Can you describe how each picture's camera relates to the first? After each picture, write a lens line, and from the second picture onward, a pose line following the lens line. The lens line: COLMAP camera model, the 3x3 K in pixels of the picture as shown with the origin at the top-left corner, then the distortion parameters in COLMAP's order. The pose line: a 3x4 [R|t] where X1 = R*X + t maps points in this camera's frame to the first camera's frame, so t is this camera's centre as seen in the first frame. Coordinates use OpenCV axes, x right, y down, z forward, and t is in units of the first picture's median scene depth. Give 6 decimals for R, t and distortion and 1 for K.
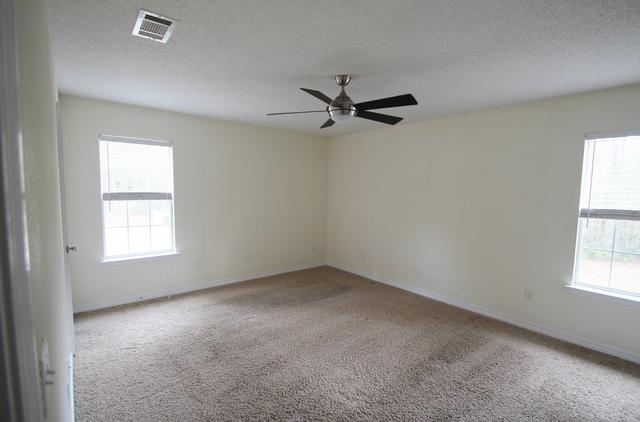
lens RADIAL K [[297.2, 0, 323.6], [0, 297.2, 214.4], [0, 0, 1]] dist [-0.000024, -0.003236]
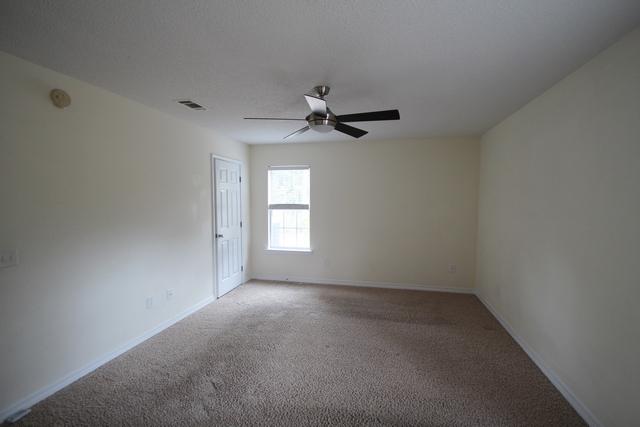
lens RADIAL K [[297.1, 0, 321.6], [0, 297.1, 212.9], [0, 0, 1]] dist [-0.004058, -0.004693]
pose [[0.595243, 0.018249, -0.803339, 0.617587], [-0.058454, 0.998077, -0.020639, -0.011165], [0.801417, 0.059243, 0.595165, 0.291536]]
